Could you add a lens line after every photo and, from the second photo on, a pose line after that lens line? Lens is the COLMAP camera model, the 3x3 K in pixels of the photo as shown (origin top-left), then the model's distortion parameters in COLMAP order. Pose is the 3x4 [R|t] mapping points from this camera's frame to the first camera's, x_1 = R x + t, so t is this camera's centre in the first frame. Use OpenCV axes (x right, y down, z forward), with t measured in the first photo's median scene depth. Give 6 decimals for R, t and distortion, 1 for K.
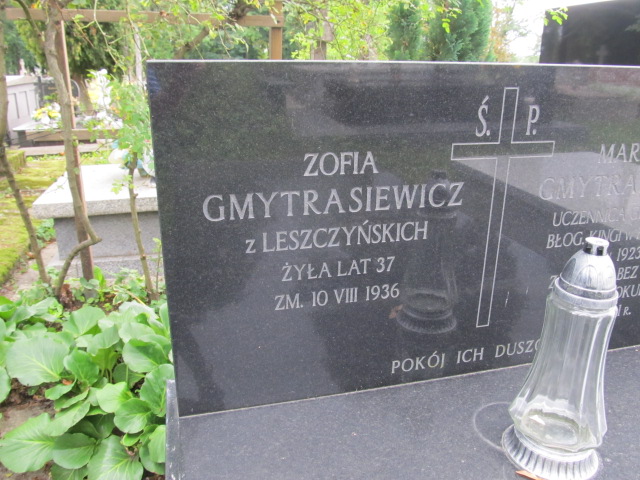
lens RADIAL K [[528.8, 0, 318.6], [0, 528.8, 268.7], [0, 0, 1]] dist [-0.009205, -0.001846]
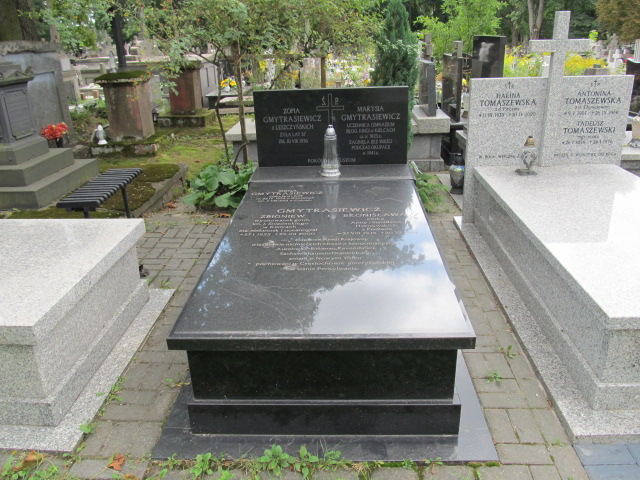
lens RADIAL K [[528.8, 0, 318.6], [0, 528.8, 268.7], [0, 0, 1]] dist [-0.009205, -0.001846]
pose [[0.956624, 0.083423, -0.279127, 1.768259], [-0.064693, 0.995032, 0.075670, 0.866088], [0.284053, -0.054330, 0.957268, -3.679733]]
